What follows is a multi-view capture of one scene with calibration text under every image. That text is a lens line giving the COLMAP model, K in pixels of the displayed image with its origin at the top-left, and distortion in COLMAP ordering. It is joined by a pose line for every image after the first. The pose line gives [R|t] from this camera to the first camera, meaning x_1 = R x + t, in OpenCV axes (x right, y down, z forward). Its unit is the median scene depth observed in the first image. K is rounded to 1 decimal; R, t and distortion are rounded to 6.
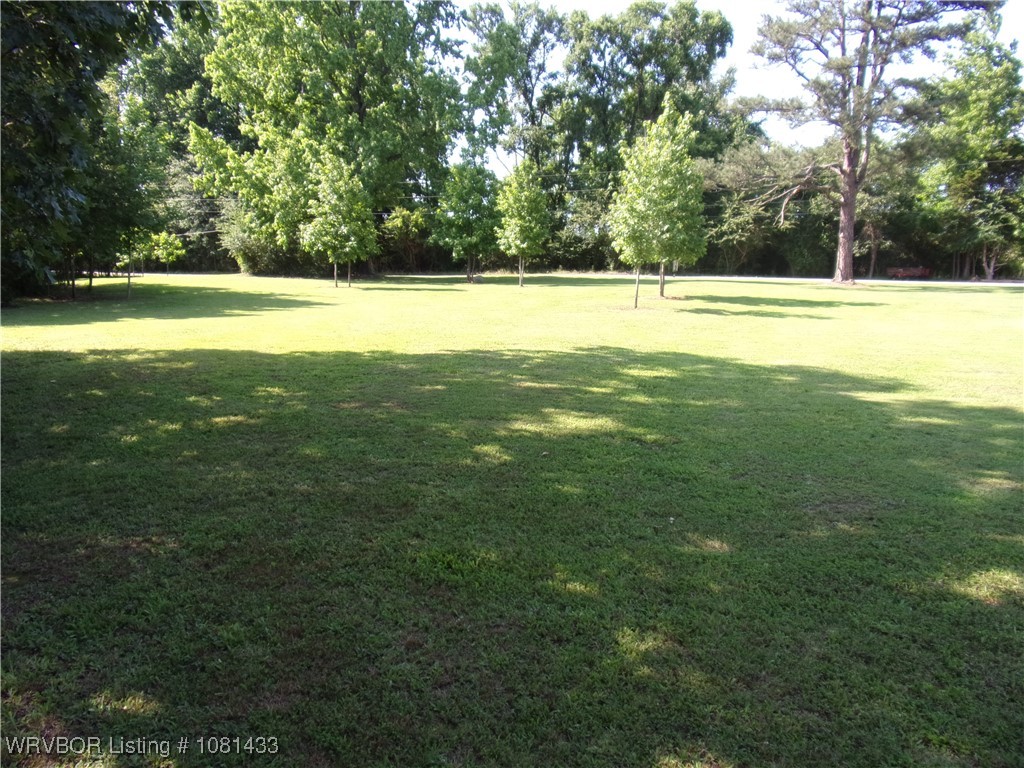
lens RADIAL K [[759.0, 0, 512.0], [0, 759.0, 386.7], [0, 0, 1]] dist [-0.026850, 0.012285]
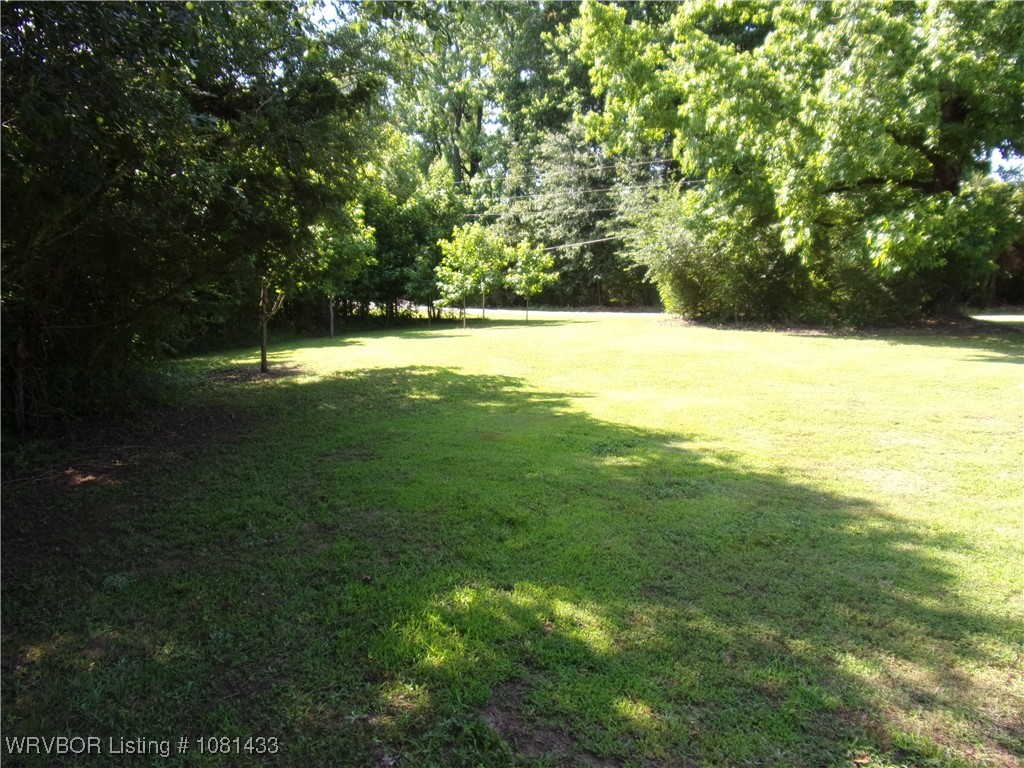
lens RADIAL K [[759.0, 0, 511.2], [0, 759.0, 383.9], [0, 0, 1]] dist [-0.026850, 0.012285]
pose [[0.897341, 0.039141, -0.439599, -0.187281], [-0.053830, 0.998329, -0.020992, -0.074761], [0.438043, 0.042500, 0.897949, 0.423390]]
